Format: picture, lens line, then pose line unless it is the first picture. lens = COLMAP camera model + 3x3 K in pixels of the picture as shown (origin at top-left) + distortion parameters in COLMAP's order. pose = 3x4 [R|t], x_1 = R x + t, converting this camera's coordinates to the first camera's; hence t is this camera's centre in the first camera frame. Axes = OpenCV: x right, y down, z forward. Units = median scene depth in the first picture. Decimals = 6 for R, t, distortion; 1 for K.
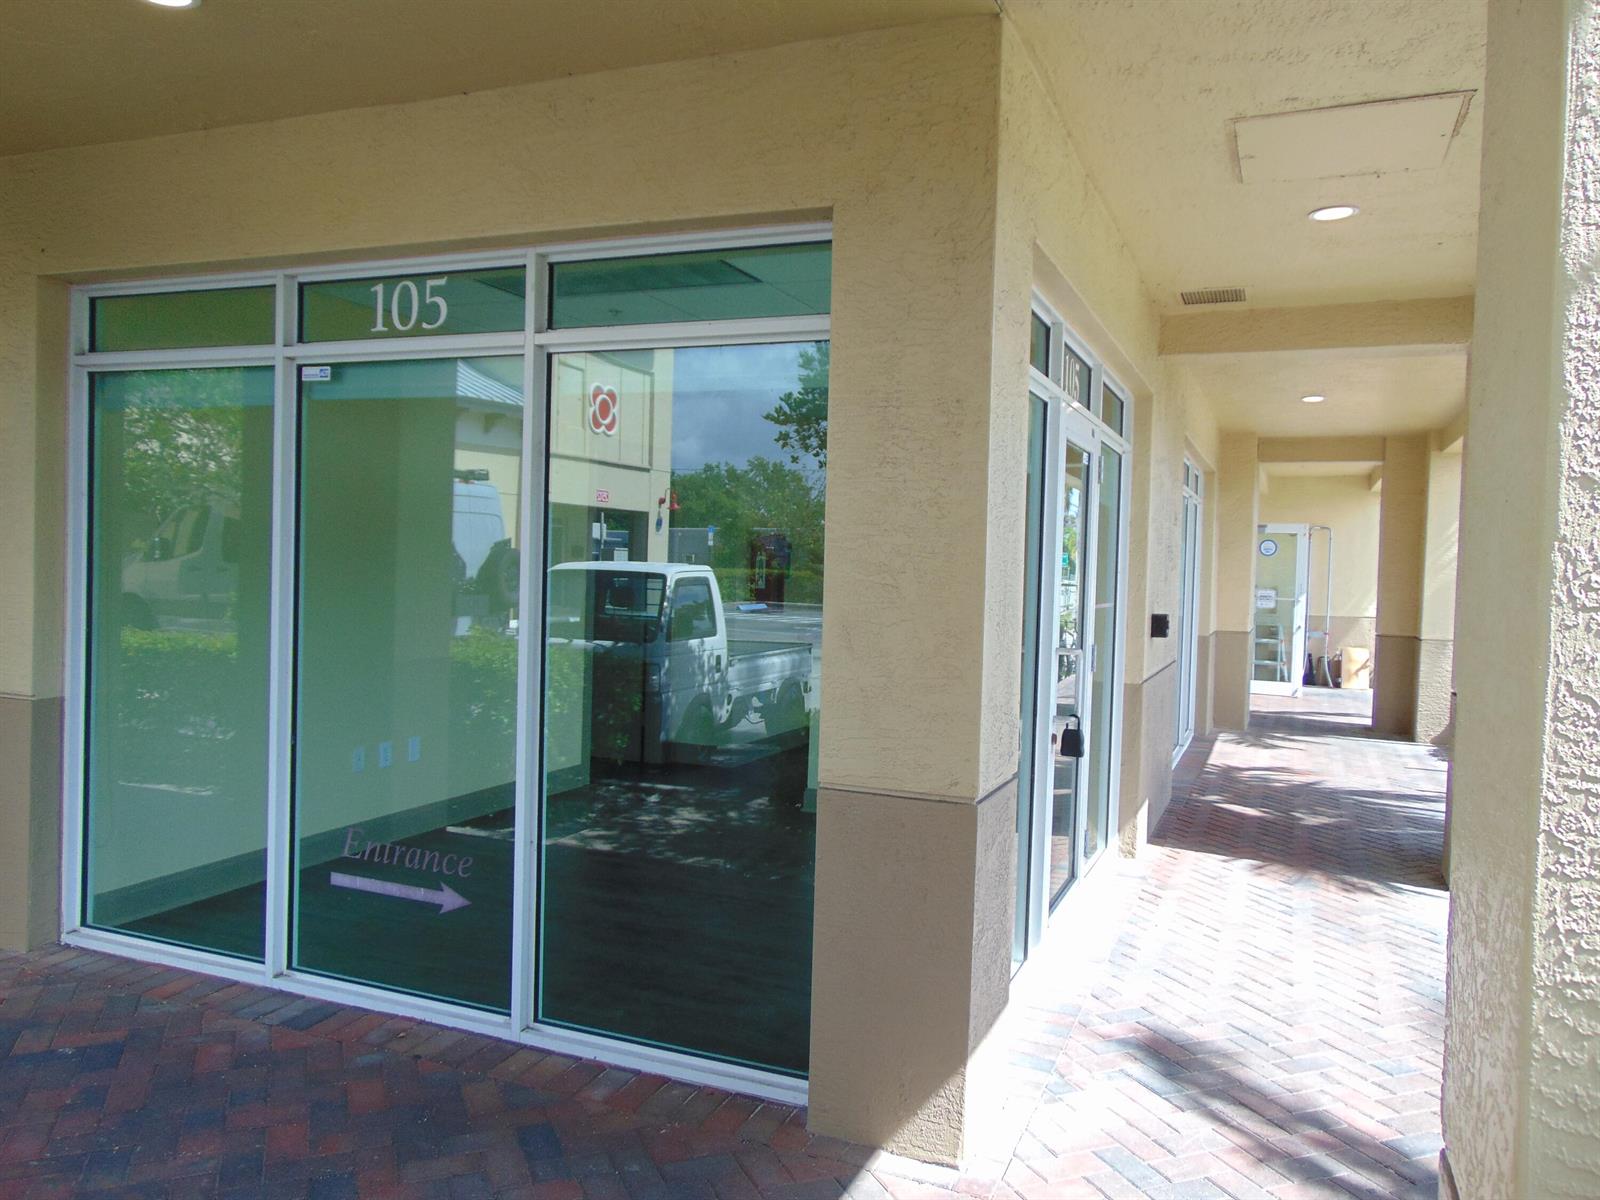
lens RADIAL K [[1199.7, 0, 800.0], [0, 1199.7, 600.0], [0, 0, 1]] dist [-0.043640, 0.077927]
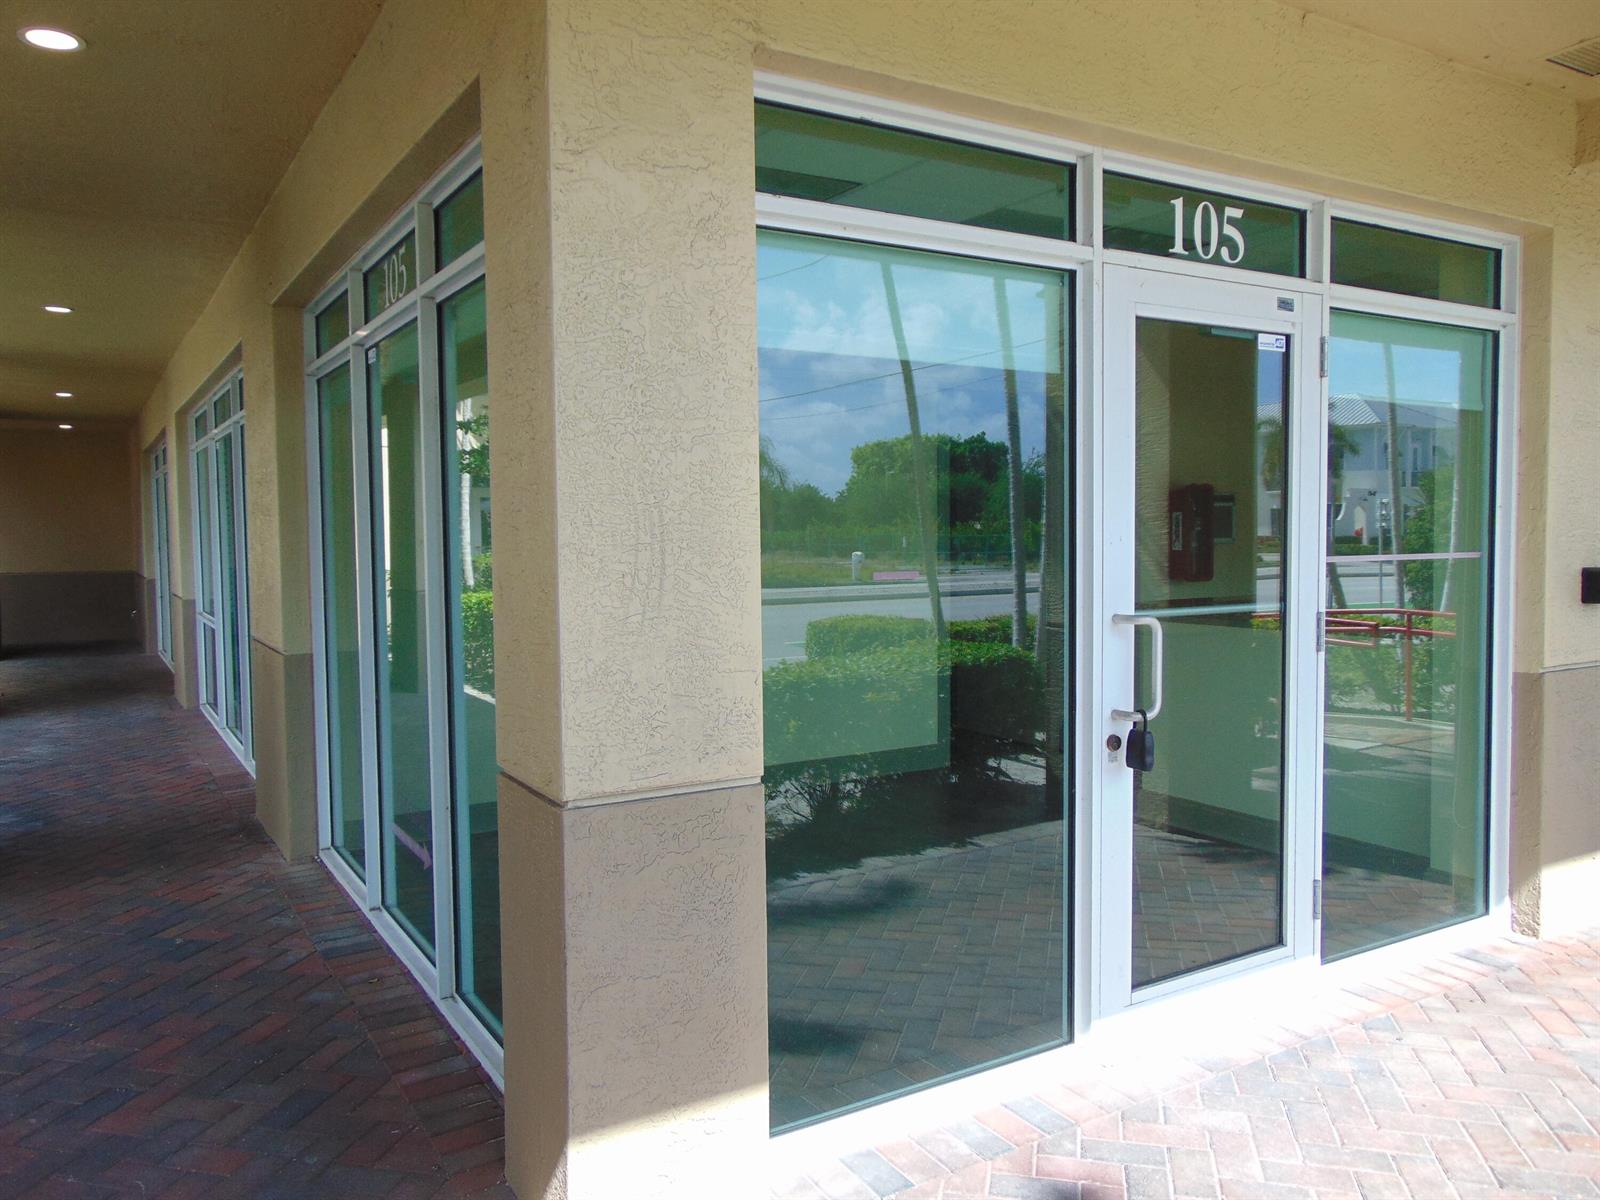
lens RADIAL K [[1199.7, 0, 800.0], [0, 1199.7, 600.0], [0, 0, 1]] dist [-0.043640, 0.077927]
pose [[0.806294, -0.005340, -0.591491, 0.545582], [0.015259, 0.999814, 0.011774, 0.023946], [0.591318, -0.018519, 0.806226, 0.360876]]
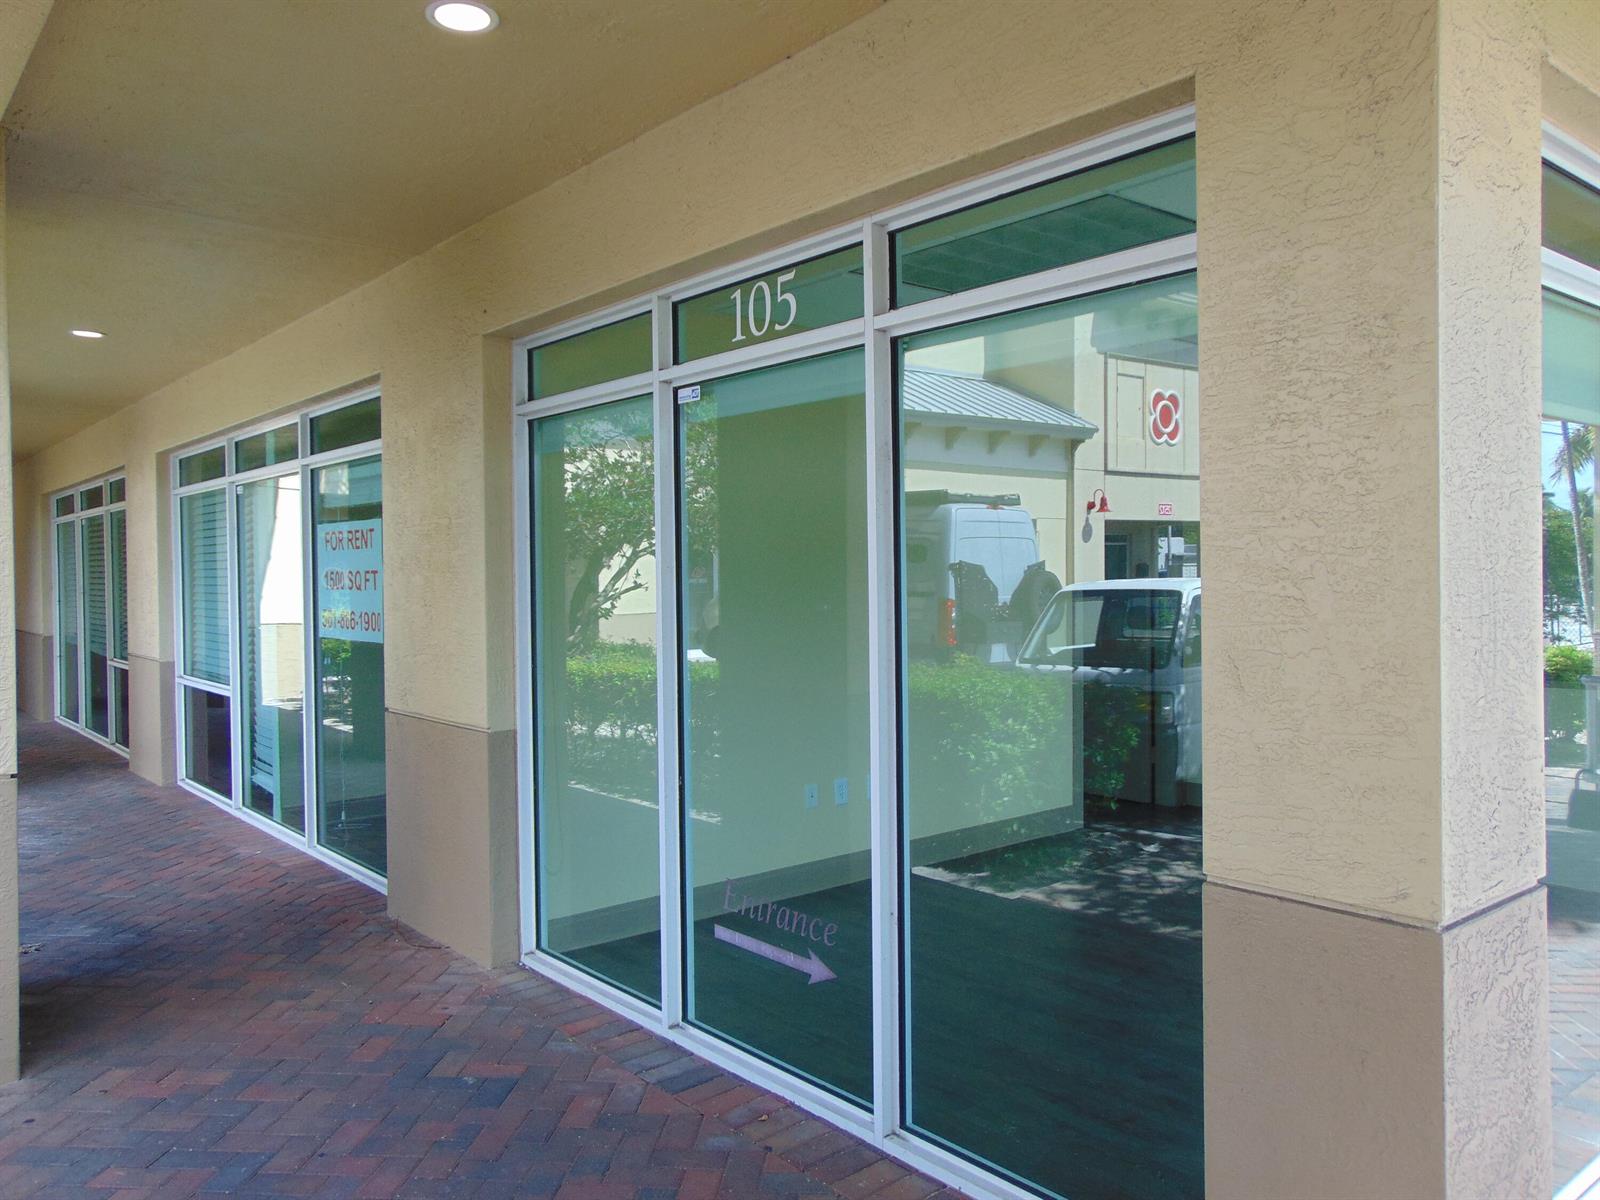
lens RADIAL K [[1199.7, 0, 800.0], [0, 1199.7, 600.0], [0, 0, 1]] dist [-0.043640, 0.077927]
pose [[0.883706, -0.034287, -0.466786, 0.113501], [0.026571, 0.999380, -0.023104, -0.002063], [0.467288, 0.008014, 0.884069, 0.203431]]
